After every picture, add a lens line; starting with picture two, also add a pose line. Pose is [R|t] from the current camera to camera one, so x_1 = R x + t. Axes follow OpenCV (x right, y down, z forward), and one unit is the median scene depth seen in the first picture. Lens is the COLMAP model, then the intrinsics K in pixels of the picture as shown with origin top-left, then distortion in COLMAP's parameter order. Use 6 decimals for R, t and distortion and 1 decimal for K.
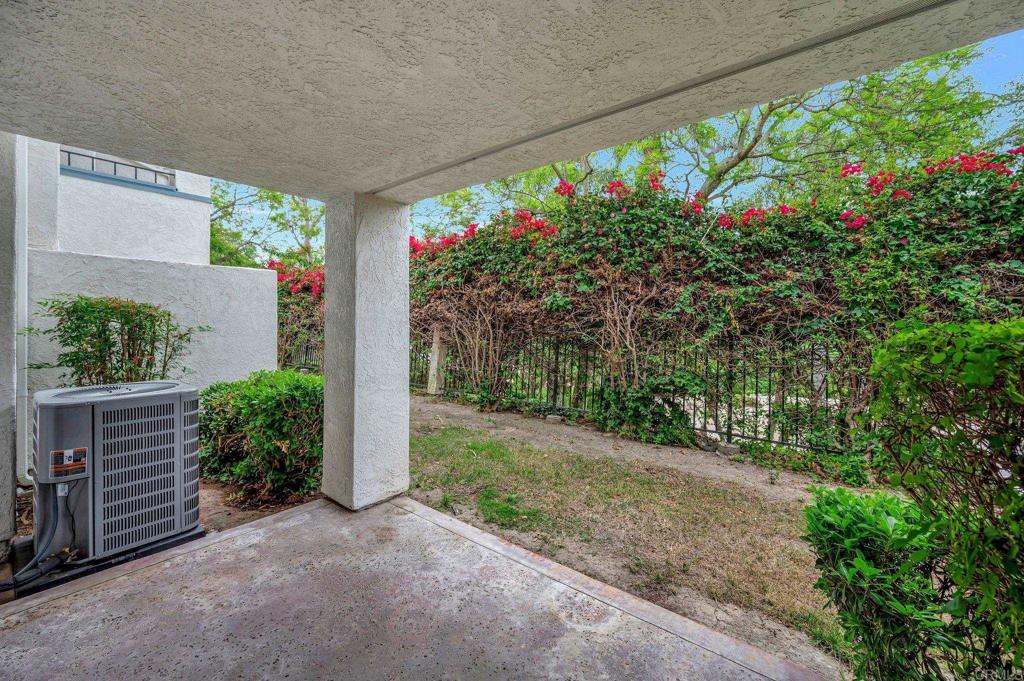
lens RADIAL K [[409.3, 0, 516.7], [0, 409.3, 323.0], [0, 0, 1]] dist [-0.001619, 0.000069]
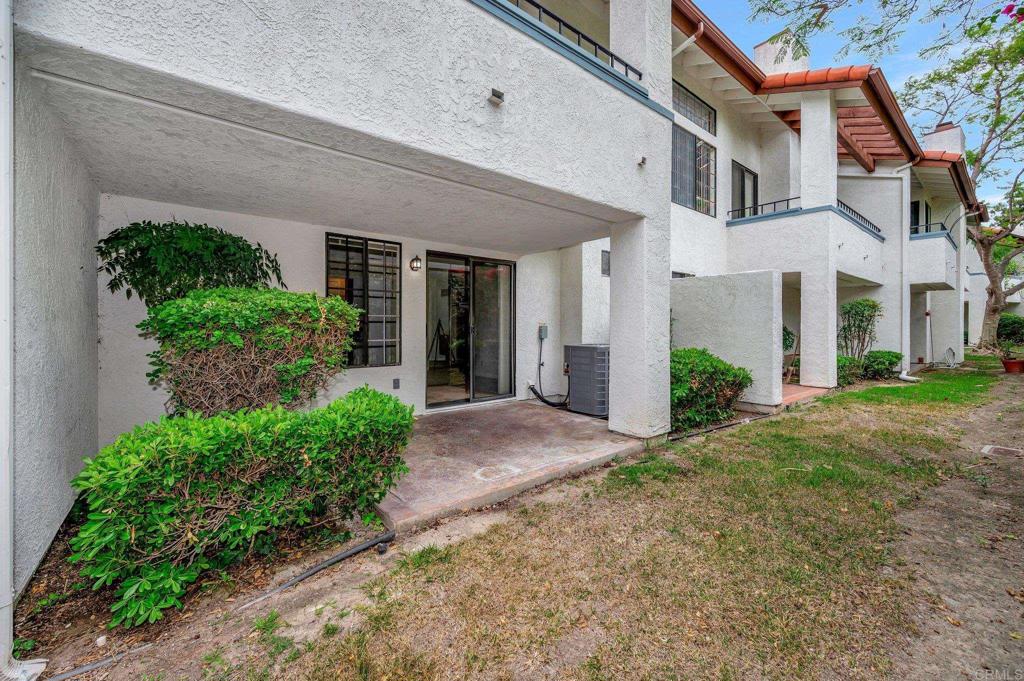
lens RADIAL K [[409.3, 0, 515.3], [0, 409.3, 330.3], [0, 0, 1]] dist [-0.001619, 0.000069]
pose [[-0.195650, 0.003811, -0.980666, 0.972131], [-0.002215, 0.999988, 0.004328, 0.056879], [0.980671, 0.003019, -0.195639, 0.766171]]
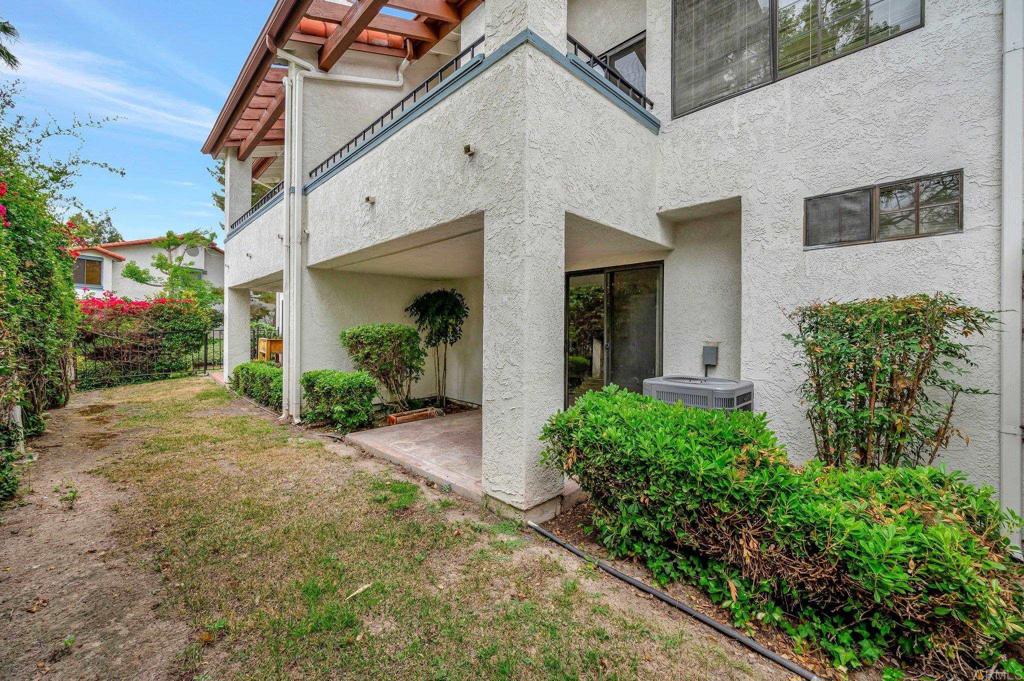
lens RADIAL K [[409.3, 0, 508.0], [0, 409.3, 334.7], [0, 0, 1]] dist [-0.001619, 0.000069]
pose [[-0.991852, -0.008010, 0.127141, -0.409448], [-0.007192, 0.999950, 0.006893, 0.012639], [-0.127190, 0.005922, -0.991861, 1.798362]]
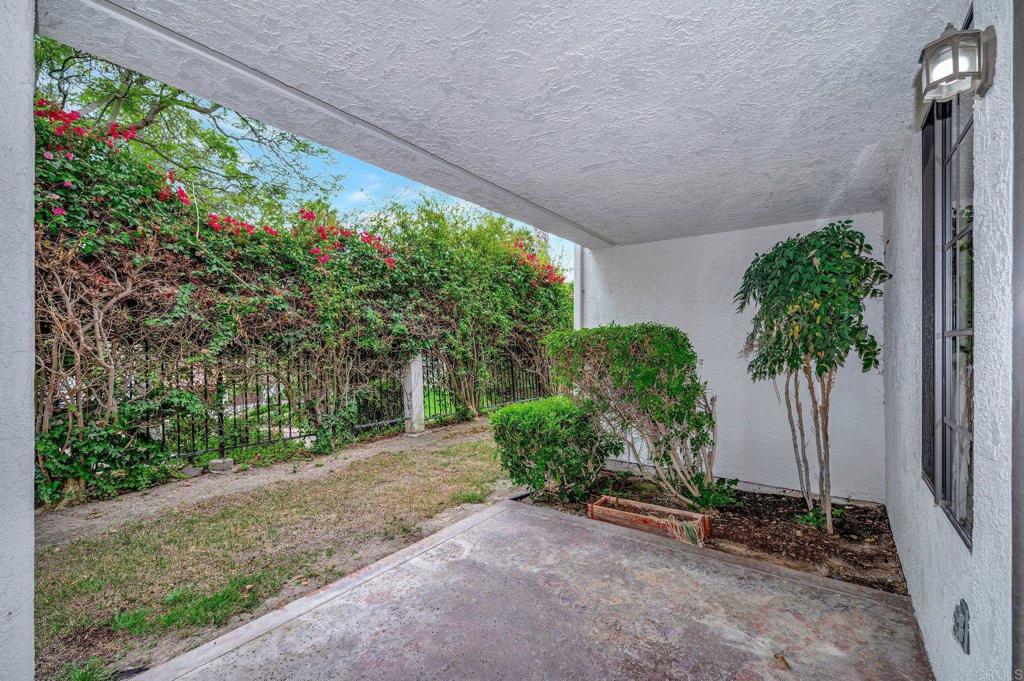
lens RADIAL K [[439.4, 0, 507.0], [0, 439.4, 343.9], [0, 0, 1]] dist [-0.004530, -0.000402]
pose [[-0.037360, -0.003897, 0.999294, -0.647479], [-0.000781, 0.999992, 0.003870, 0.028439], [-0.999302, -0.000636, -0.037362, 0.467162]]
